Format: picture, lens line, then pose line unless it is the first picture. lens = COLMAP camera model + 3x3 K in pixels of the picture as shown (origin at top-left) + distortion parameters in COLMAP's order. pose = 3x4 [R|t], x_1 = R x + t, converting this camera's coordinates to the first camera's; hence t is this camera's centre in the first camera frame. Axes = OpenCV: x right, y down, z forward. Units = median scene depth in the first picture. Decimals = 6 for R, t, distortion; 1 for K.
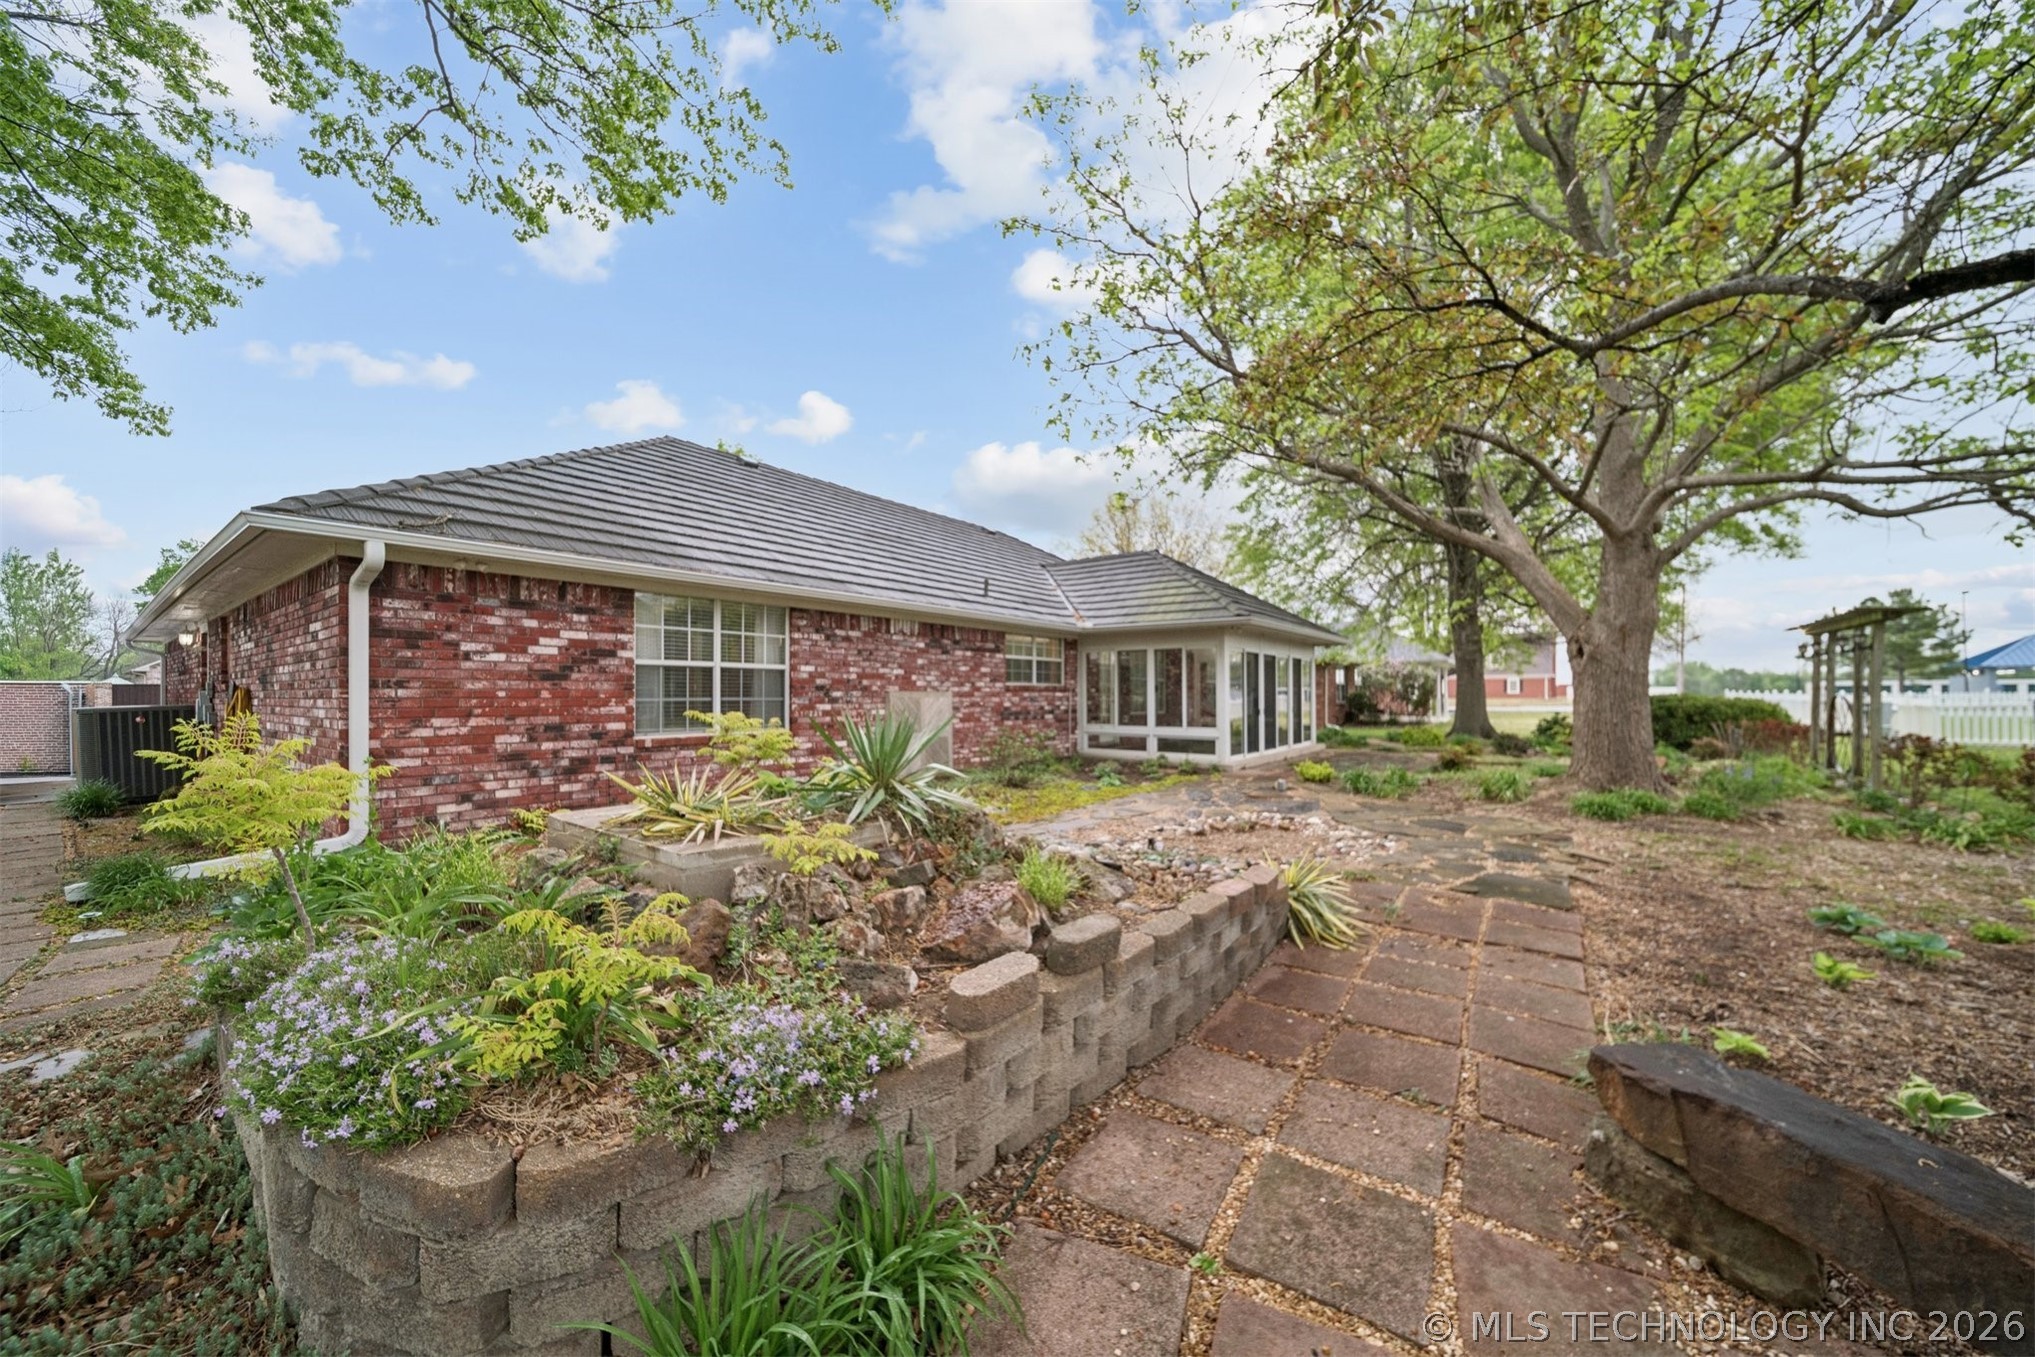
lens RADIAL K [[722.0, 0, 1025.3], [0, 722.0, 689.2], [0, 0, 1]] dist [0.000648, -0.001230]
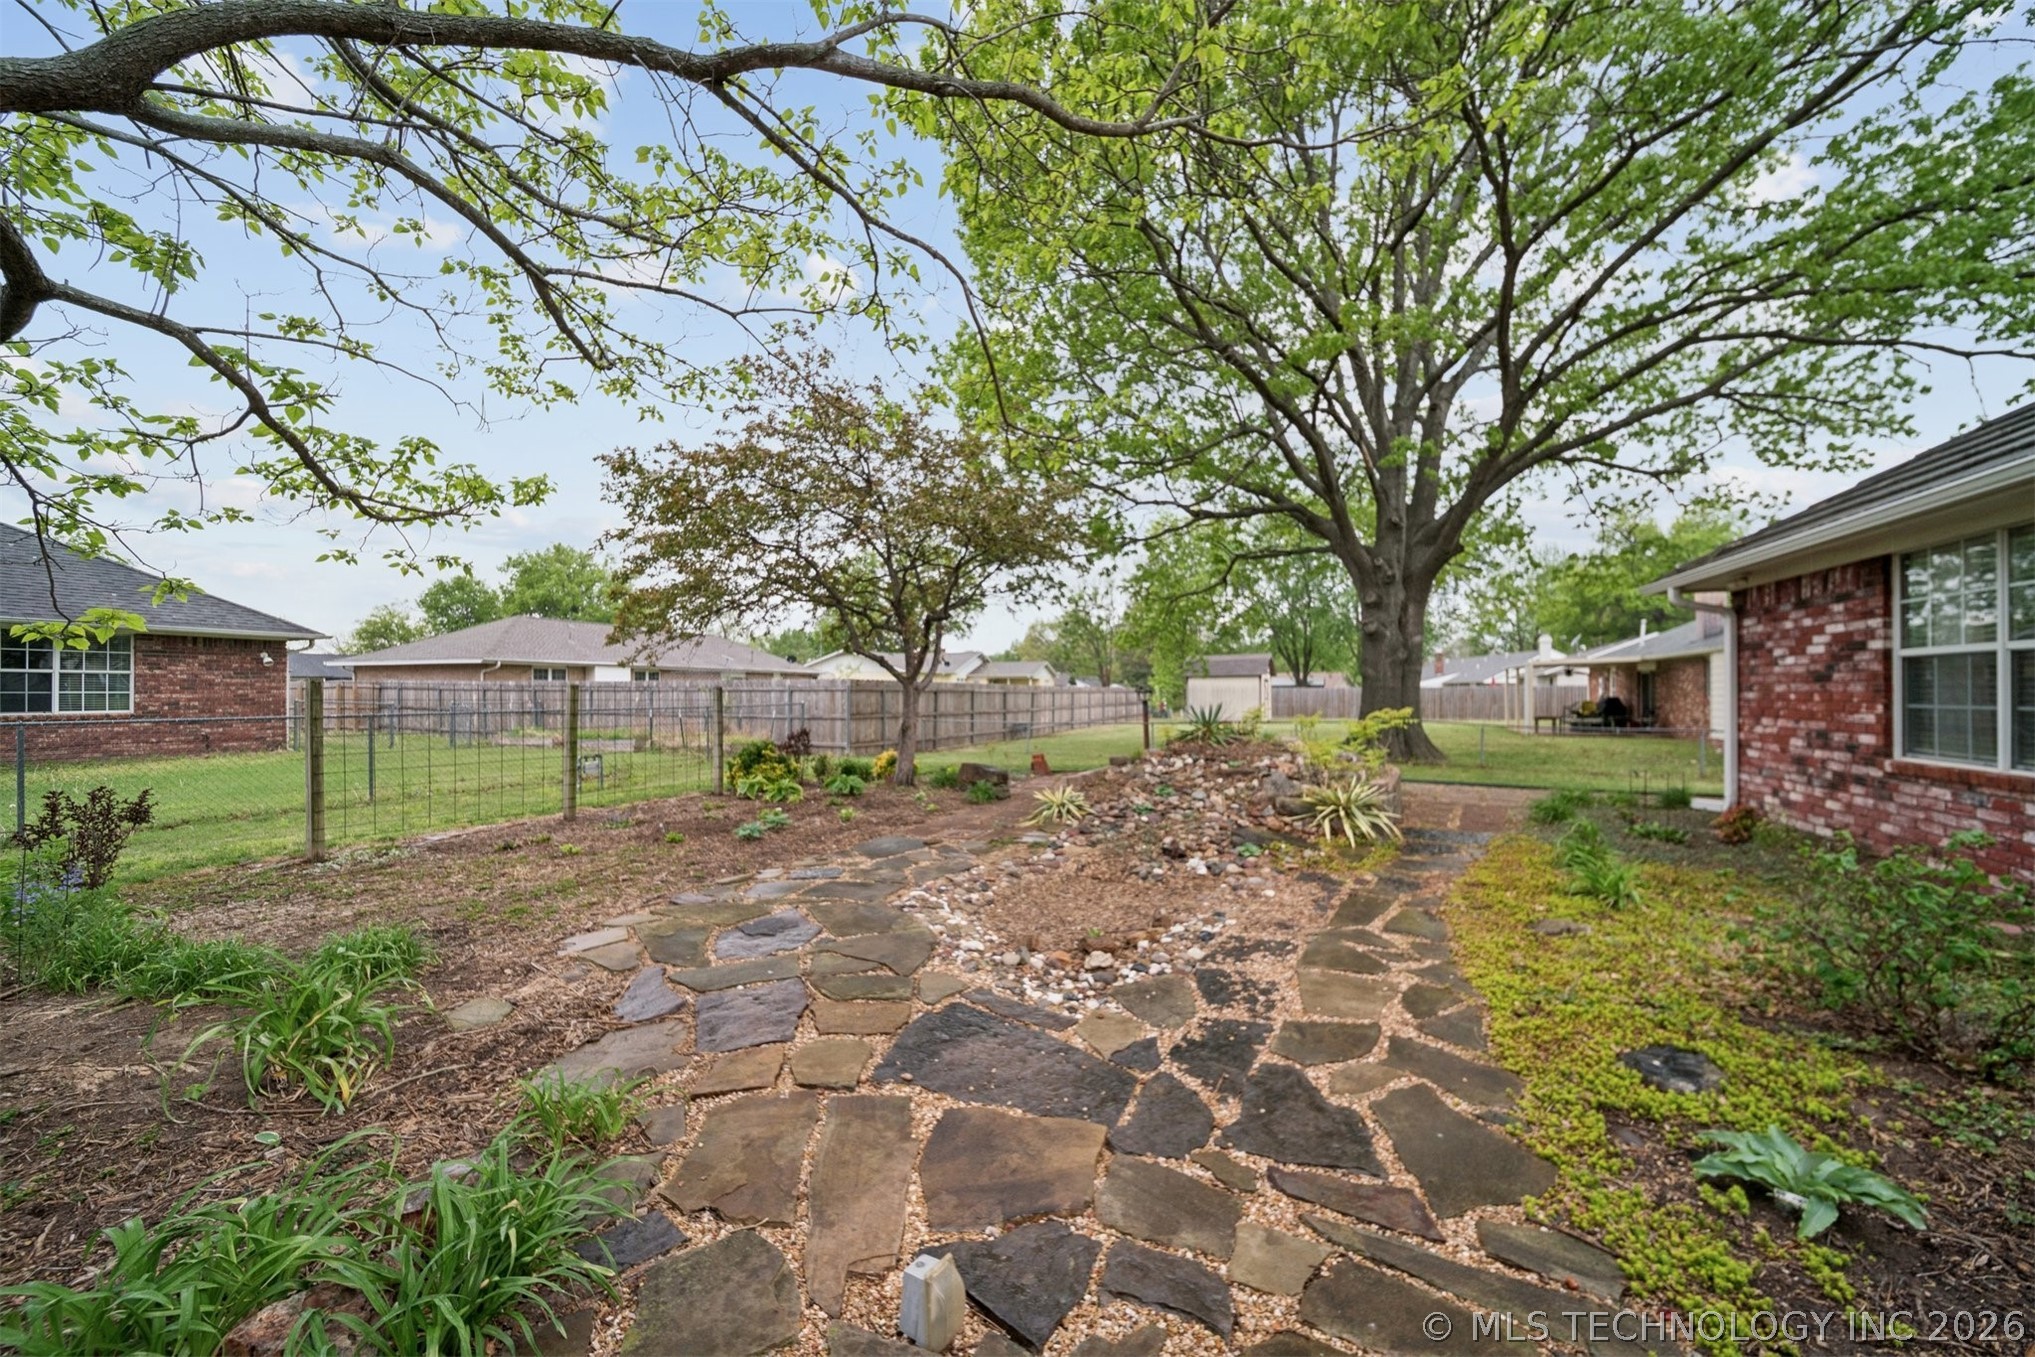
lens RADIAL K [[722.0, 0, 1029.2], [0, 722.0, 686.6], [0, 0, 1]] dist [0.000648, -0.001230]
pose [[-0.970007, 0.002427, -0.243065, 0.486683], [0.006160, 0.999874, -0.014600, 0.000648], [0.242999, -0.015660, -0.969900, 1.518278]]
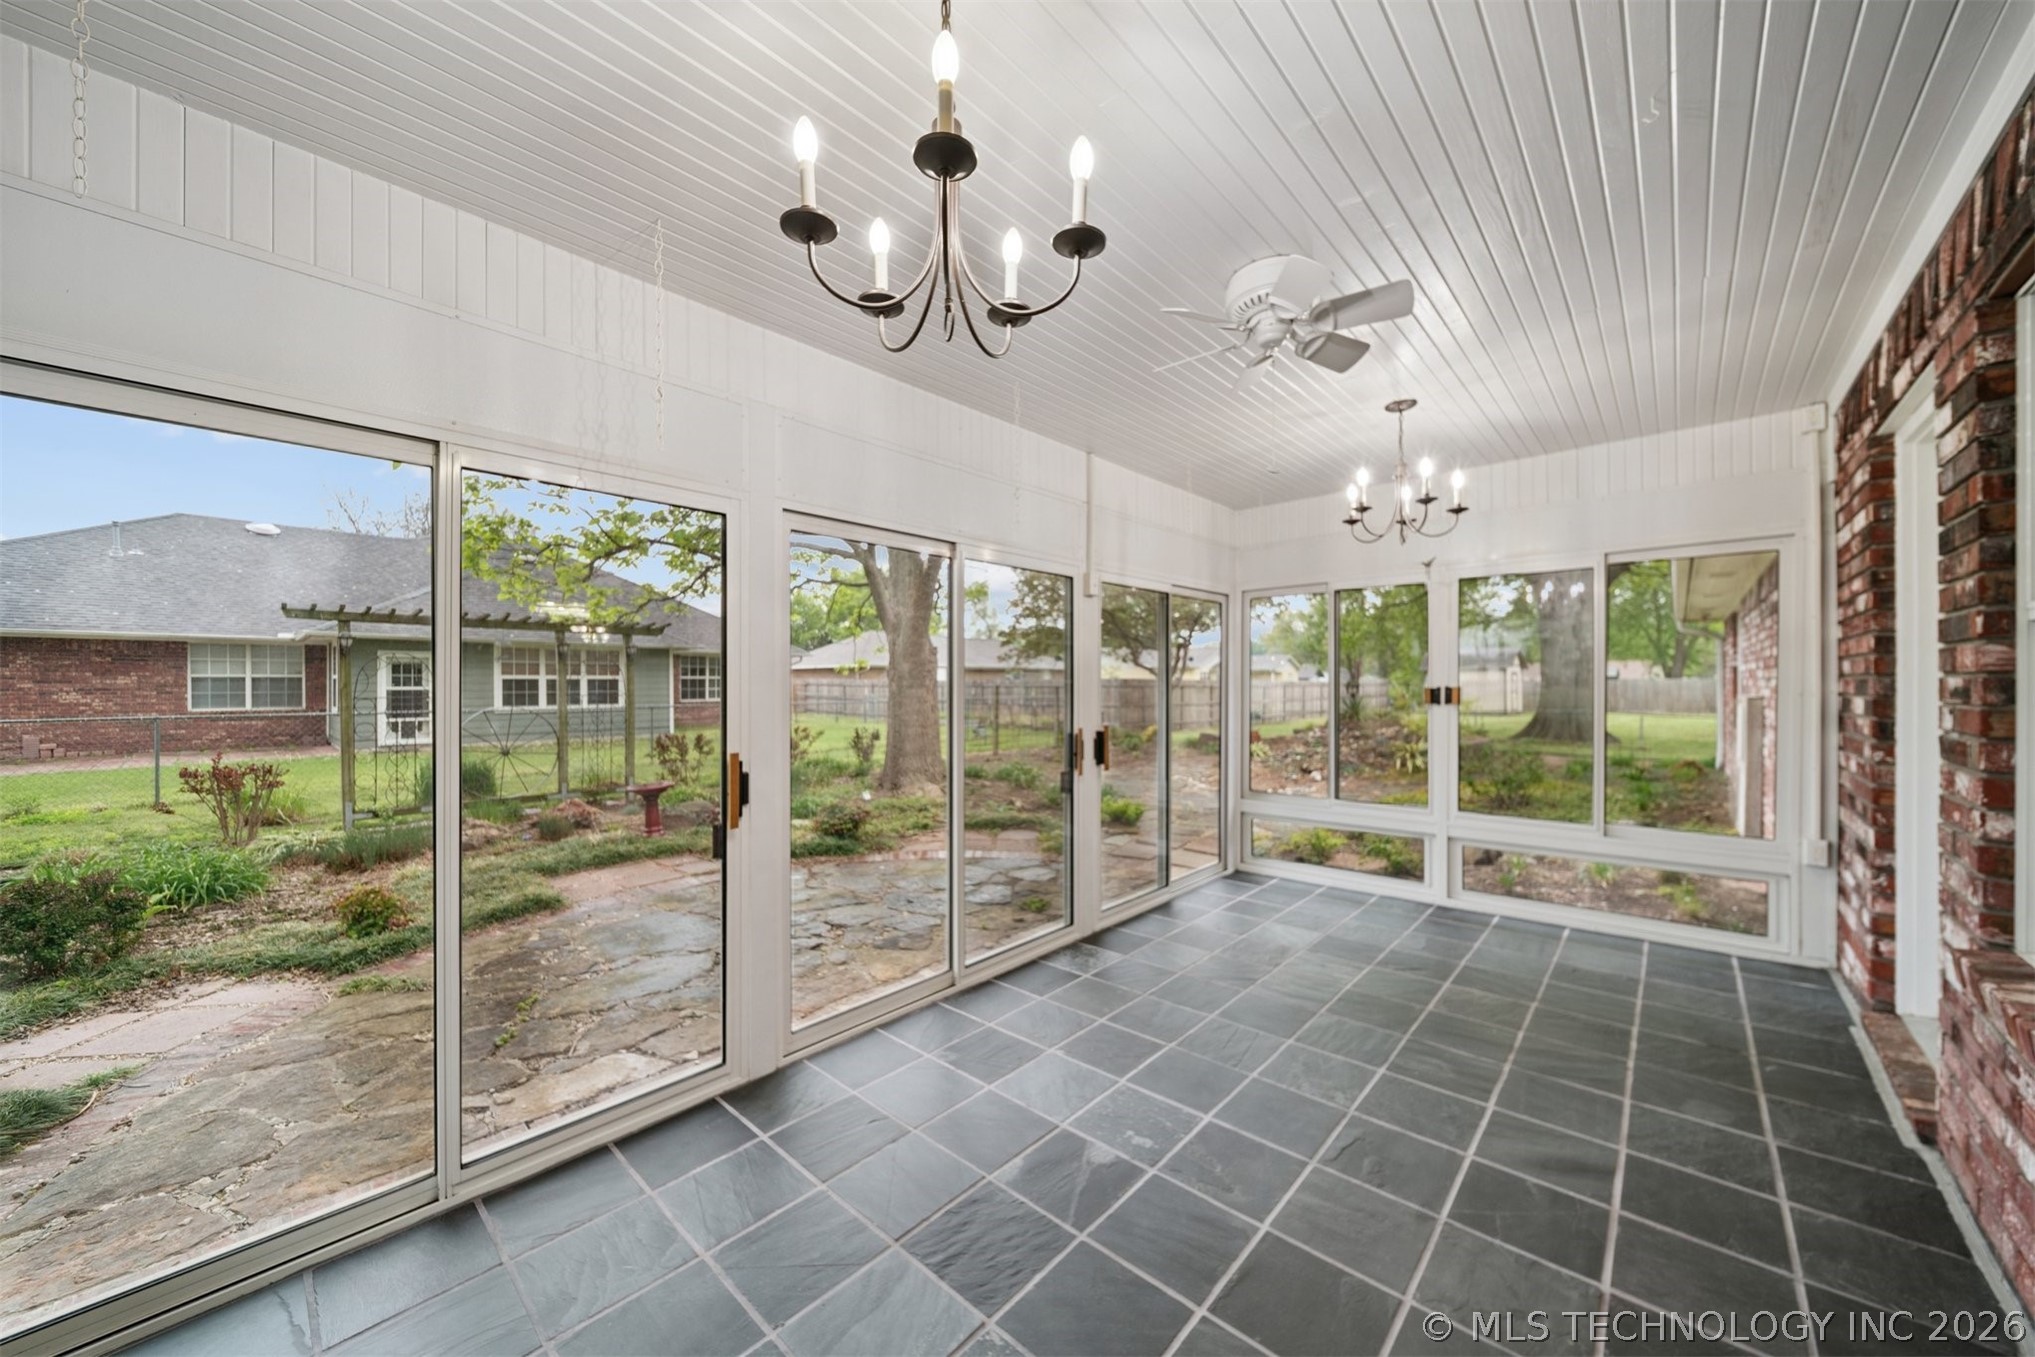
lens RADIAL K [[722.0, 0, 1020.9], [0, 722.0, 684.8], [0, 0, 1]] dist [0.000648, -0.001230]
pose [[-0.995076, 0.006687, 0.098893, 0.615227], [0.005855, 0.999945, -0.008697, -0.007833], [-0.098945, -0.008076, -0.995060, 2.453568]]
